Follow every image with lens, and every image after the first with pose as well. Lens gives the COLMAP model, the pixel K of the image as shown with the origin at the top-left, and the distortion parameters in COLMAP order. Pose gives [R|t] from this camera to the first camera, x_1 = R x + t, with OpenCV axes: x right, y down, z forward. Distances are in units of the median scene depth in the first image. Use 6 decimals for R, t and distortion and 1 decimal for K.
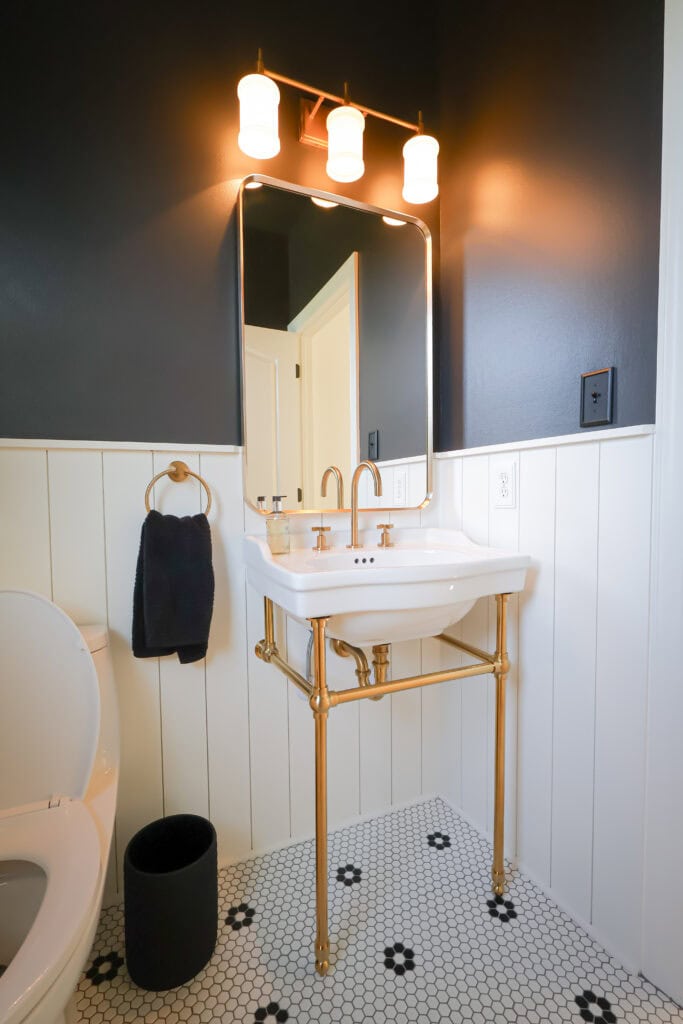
lens RADIAL K [[474.9, 0, 343.6], [0, 474.9, 515.2], [0, 0, 1]] dist [-0.002518, 0.000280]
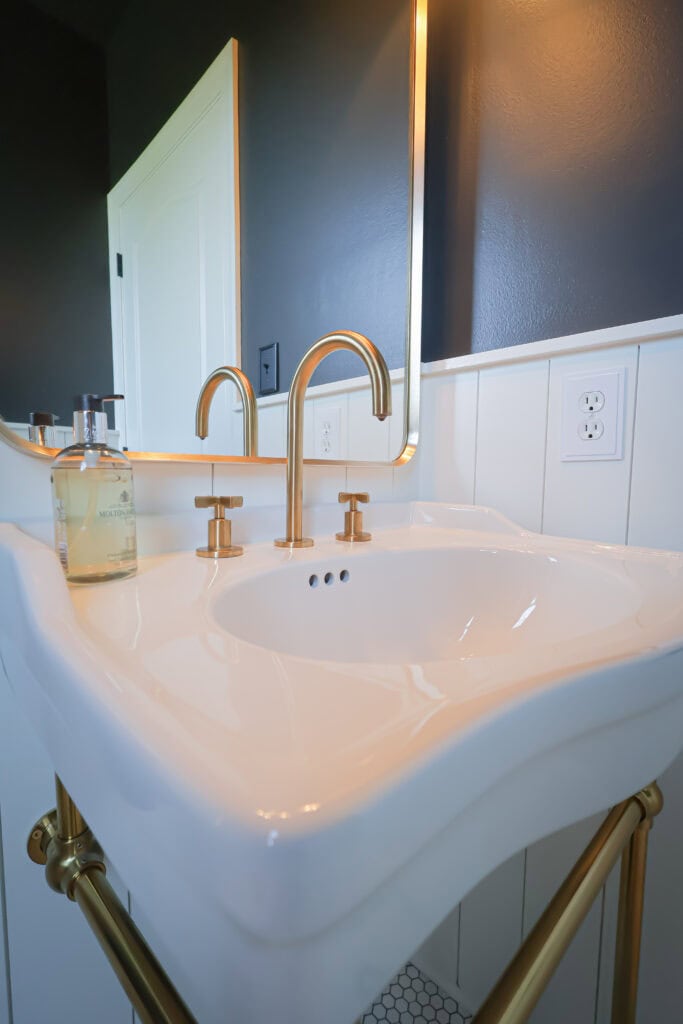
lens RADIAL K [[474.9, 0, 343.6], [0, 474.9, 515.2], [0, 0, 1]] dist [-0.002518, 0.000280]
pose [[0.941224, -0.009695, 0.337643, -0.080367], [-0.004383, 0.999153, 0.040907, 0.022812], [-0.337754, -0.039983, 0.940385, 0.581045]]
